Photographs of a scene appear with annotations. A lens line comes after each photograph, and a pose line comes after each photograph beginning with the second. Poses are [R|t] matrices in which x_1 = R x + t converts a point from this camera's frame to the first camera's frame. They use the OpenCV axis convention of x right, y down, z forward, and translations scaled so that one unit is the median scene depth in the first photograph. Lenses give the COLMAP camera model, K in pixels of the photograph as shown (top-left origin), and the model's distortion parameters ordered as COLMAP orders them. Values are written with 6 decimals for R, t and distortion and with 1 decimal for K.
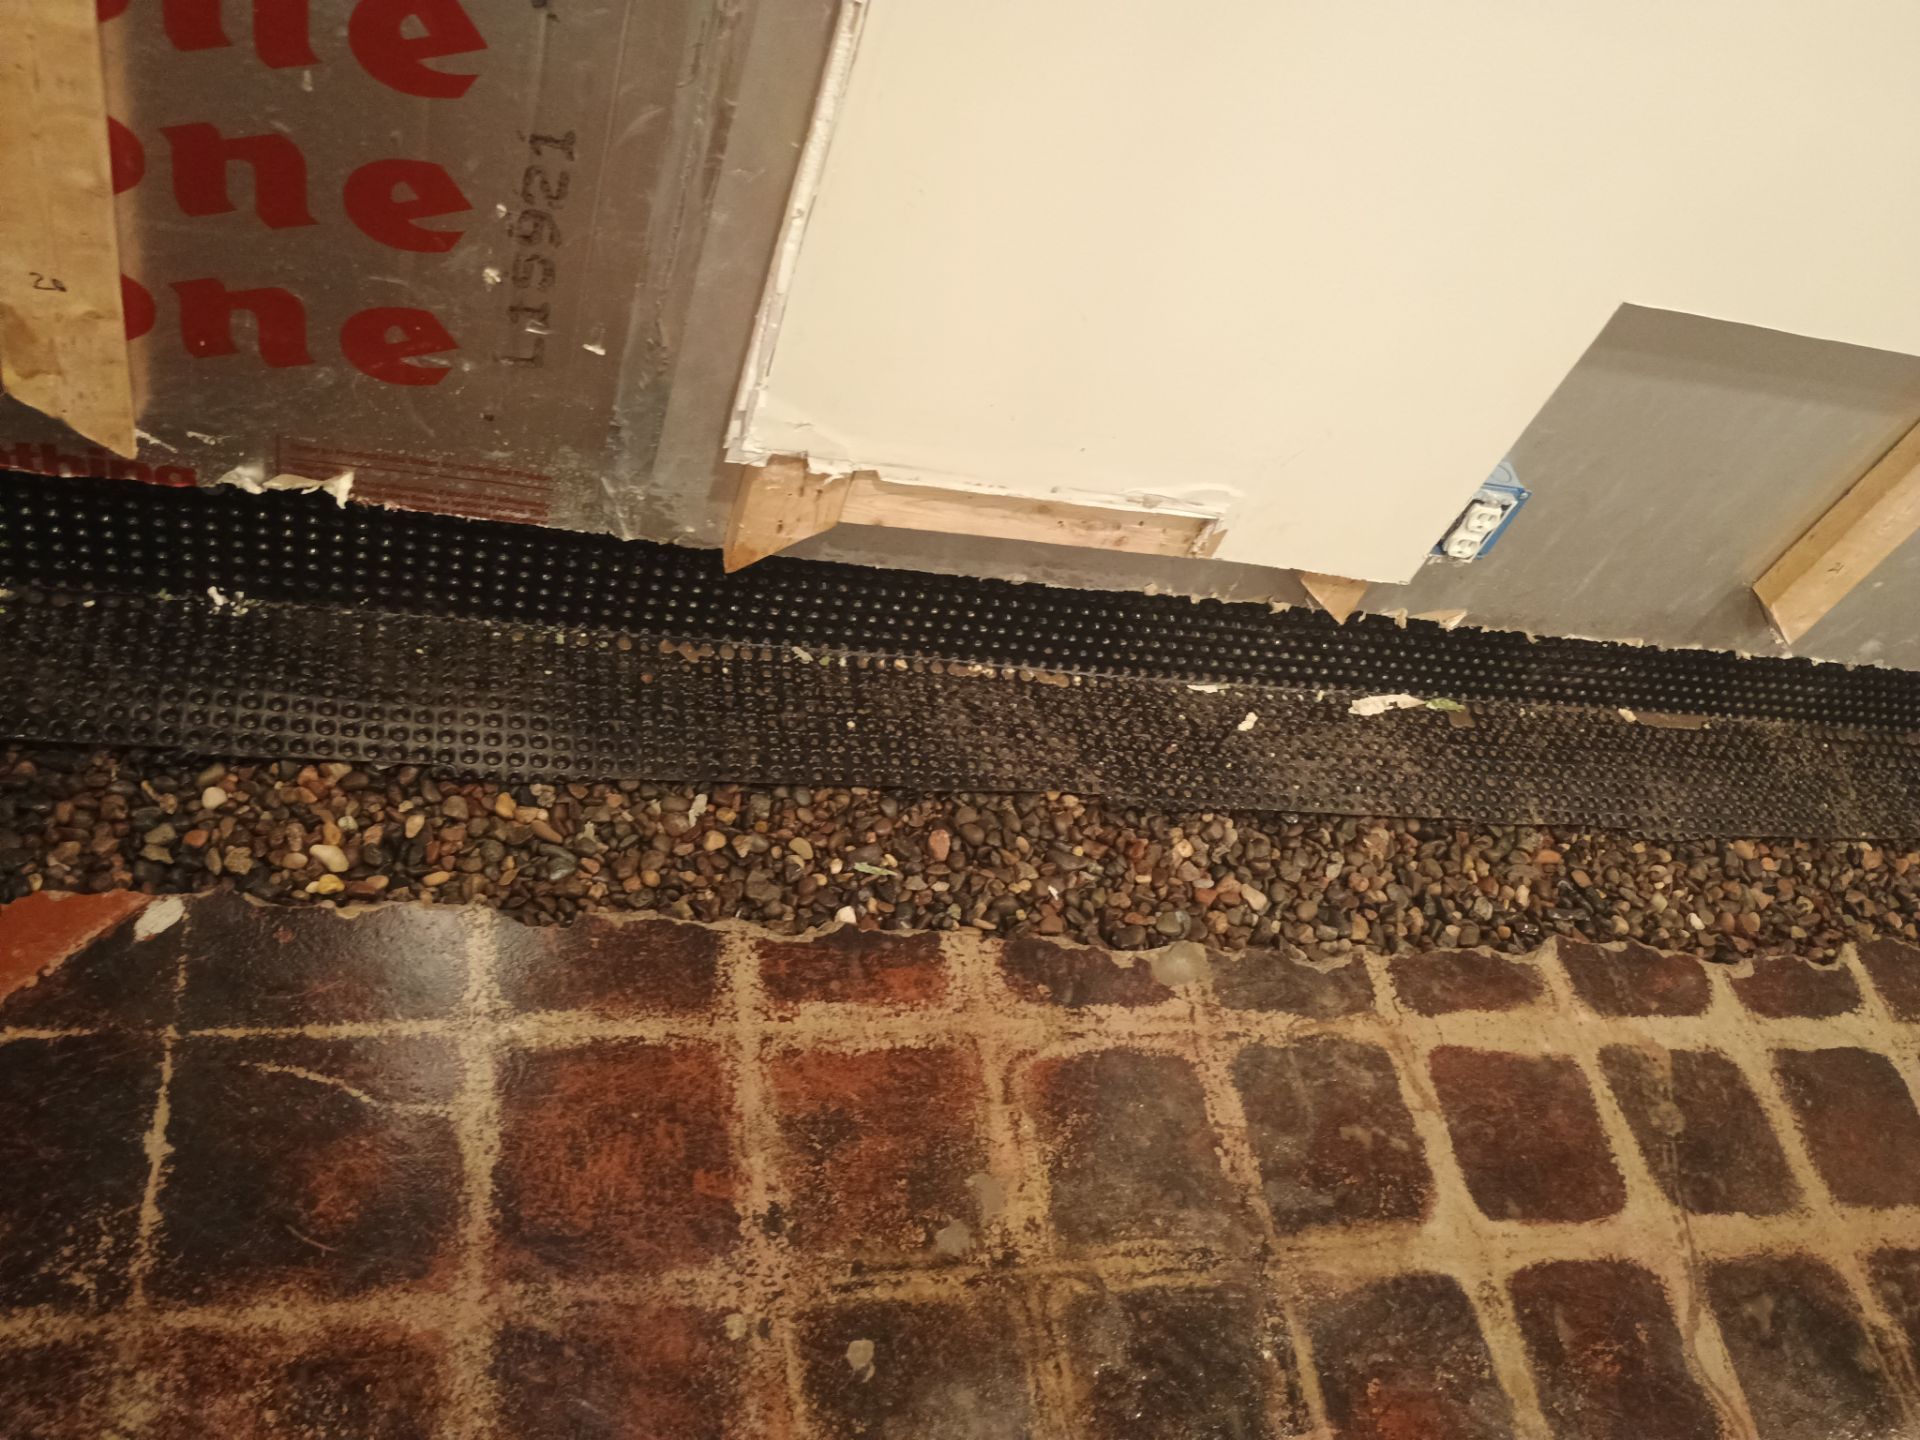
lens RADIAL K [[1756.5, 0, 960.0], [0, 1756.5, 720.0], [0, 0, 1]] dist [0.191024, -0.262145]
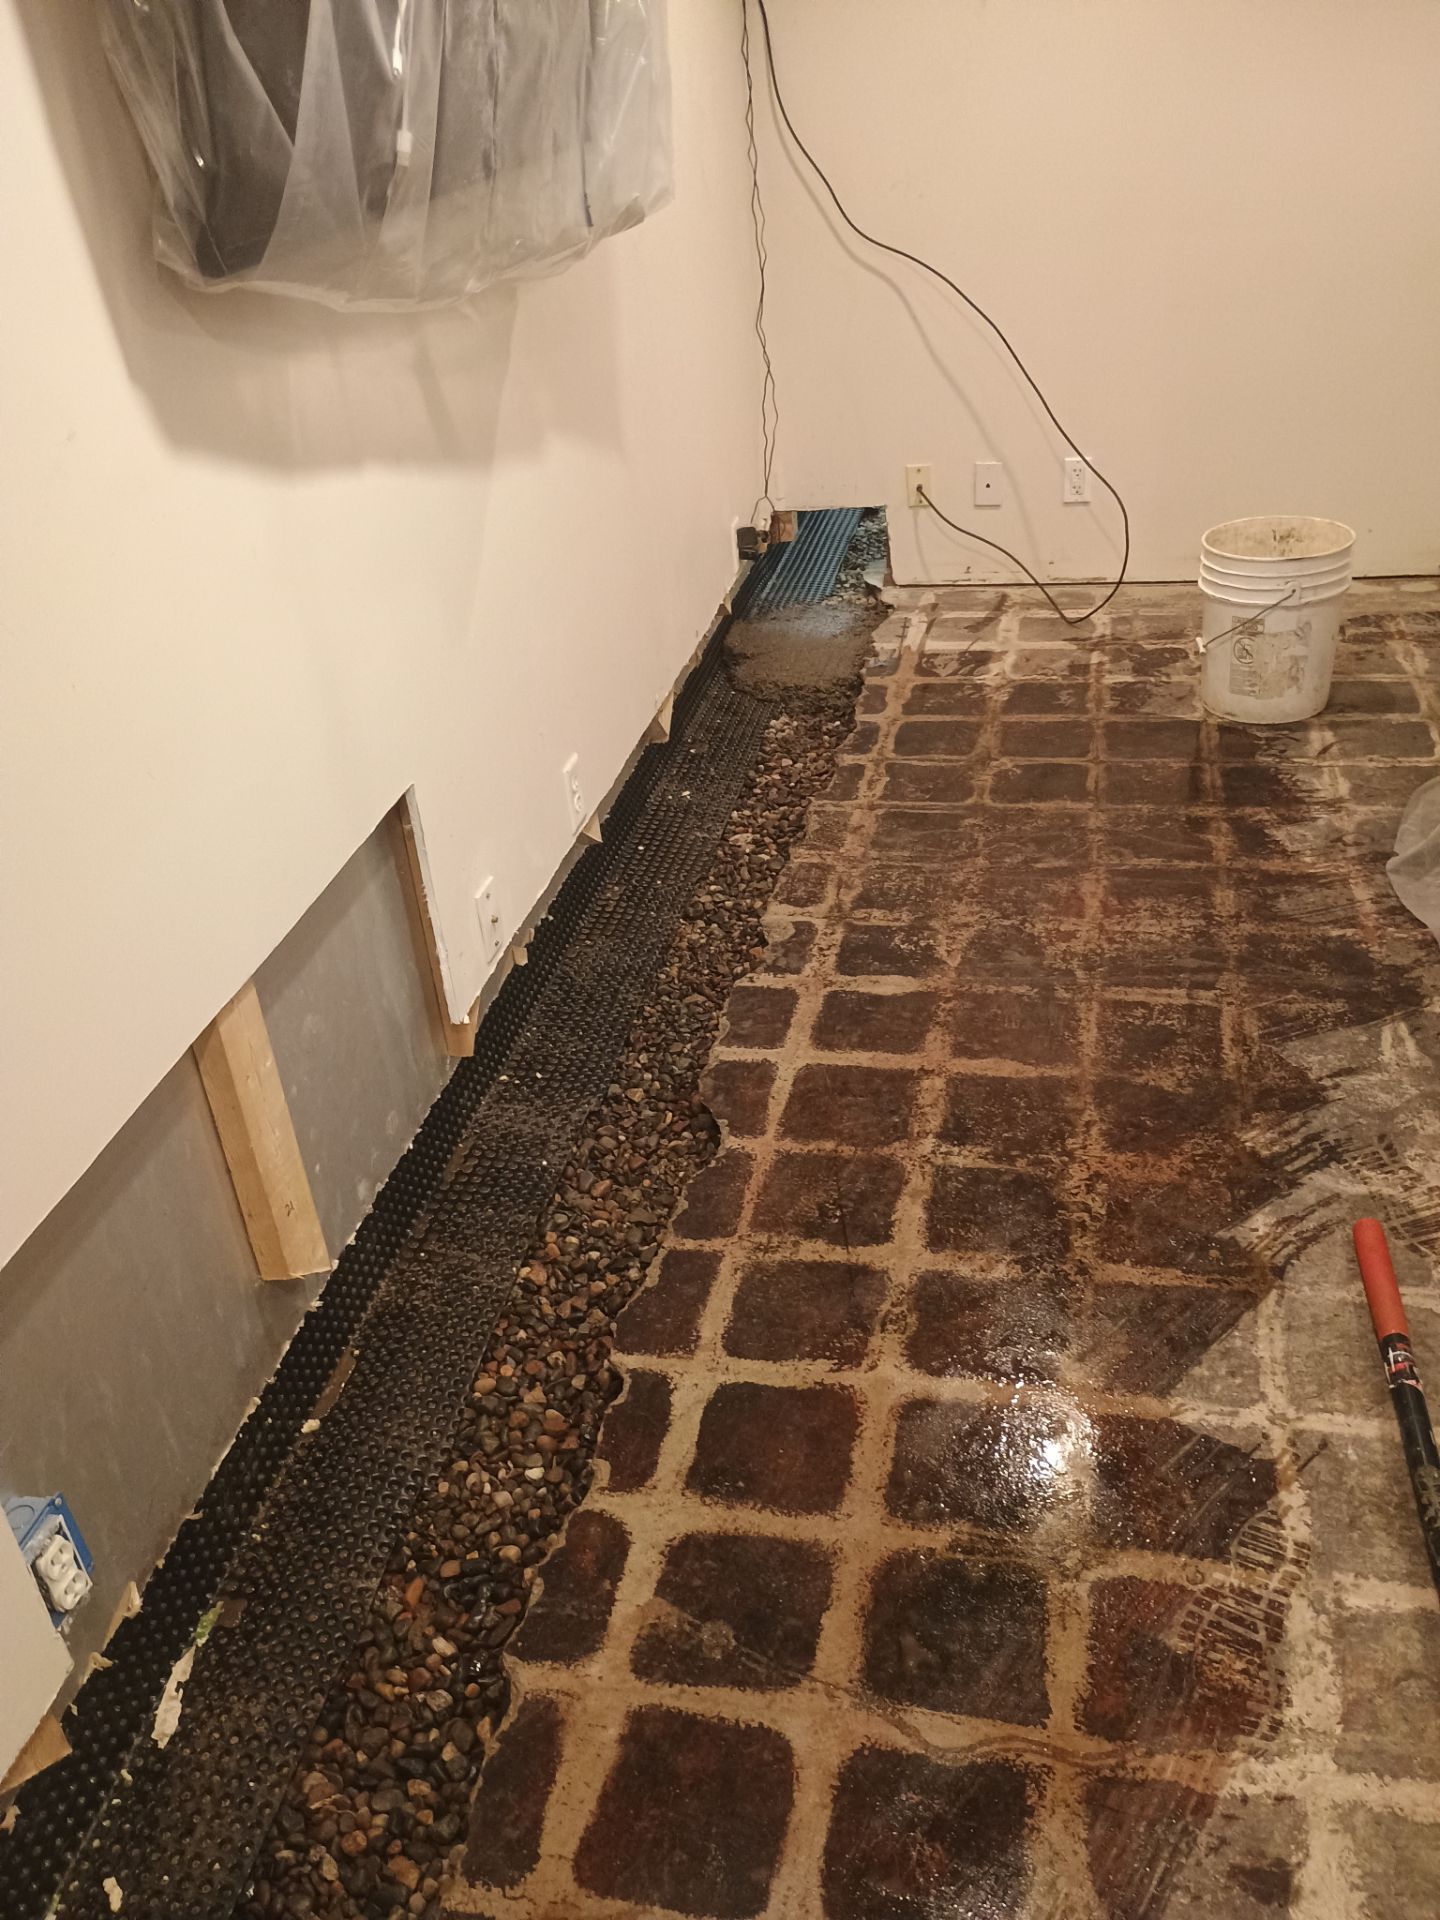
lens RADIAL K [[1756.5, 0, 725.6], [0, 1756.5, 891.1], [0, 0, 1]] dist [0.191024, -0.262145]
pose [[0.323571, -0.733704, 0.597478, 0.094679], [0.860828, 0.490386, 0.136004, -0.094220], [-0.392781, 0.470319, 0.790268, 0.031518]]
